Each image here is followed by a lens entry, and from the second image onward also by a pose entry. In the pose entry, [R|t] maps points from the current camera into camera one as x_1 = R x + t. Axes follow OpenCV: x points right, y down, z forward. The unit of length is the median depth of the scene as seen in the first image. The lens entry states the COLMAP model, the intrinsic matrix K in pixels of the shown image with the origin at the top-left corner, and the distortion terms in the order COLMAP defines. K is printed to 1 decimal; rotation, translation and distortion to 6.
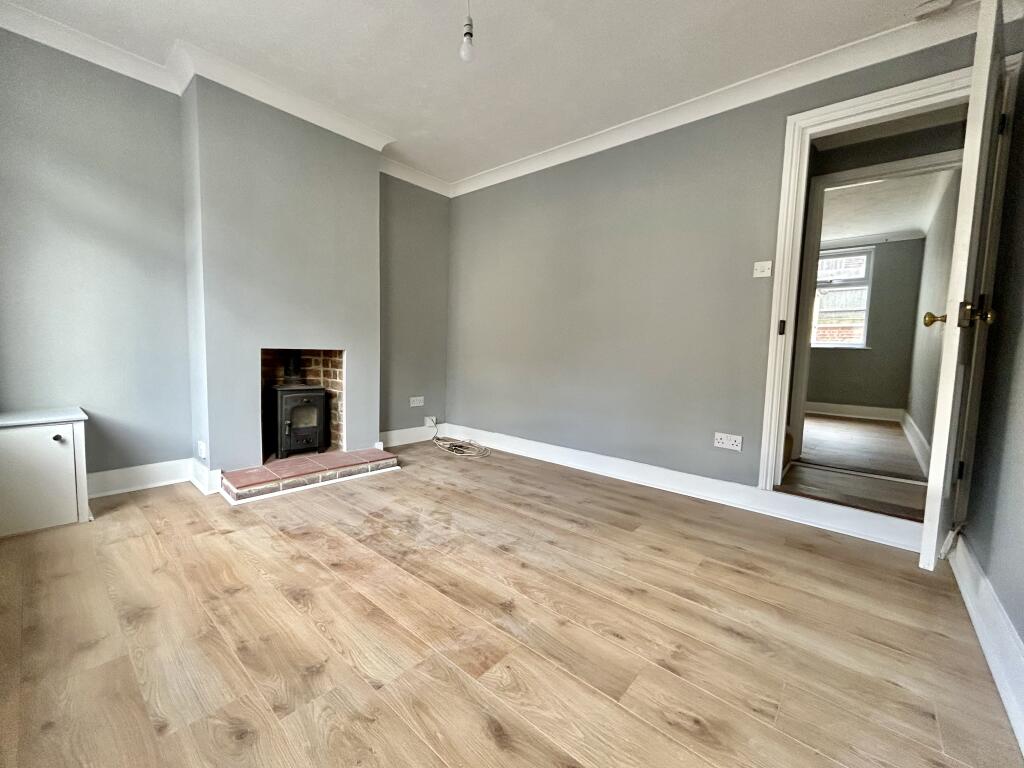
lens RADIAL K [[414.2, 0, 513.3], [0, 414.2, 383.7], [0, 0, 1]] dist [-0.000682, 0.000121]
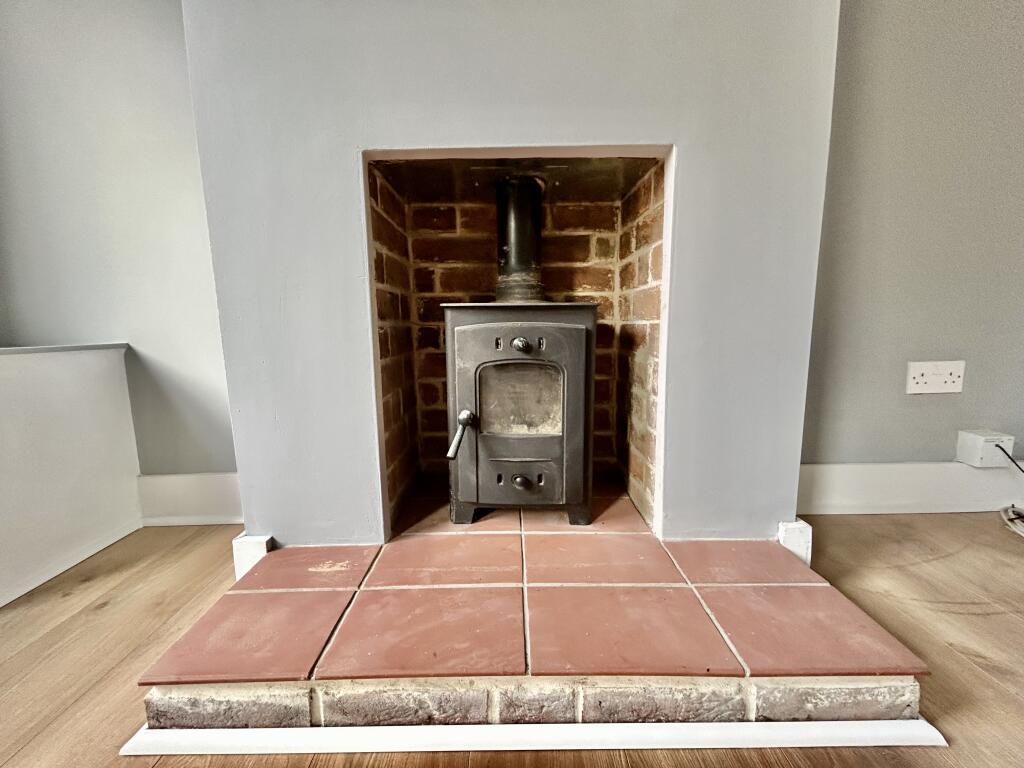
lens RADIAL K [[414.2, 0, 510.4], [0, 414.2, 384.5], [0, 0, 1]] dist [-0.000682, 0.000121]
pose [[0.657277, 0.066770, -0.750685, -0.298679], [-0.022136, 0.997348, 0.069328, 0.049287], [0.753324, -0.028951, 0.657012, 0.827323]]
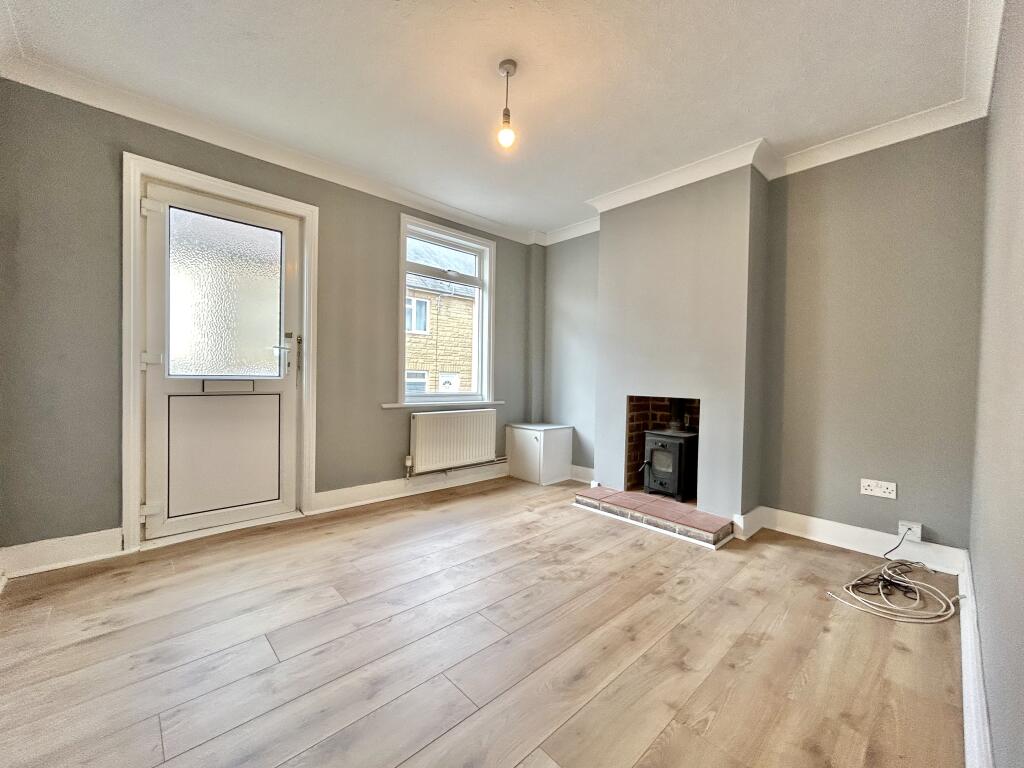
lens RADIAL K [[414.2, 0, 508.4], [0, 414.2, 384.3], [0, 0, 1]] dist [-0.000682, 0.000121]
pose [[-0.108885, -0.015070, -0.993940, 0.617260], [-0.103842, 0.994587, -0.003704, -0.071550], [0.988616, 0.102810, -0.109860, 0.730790]]
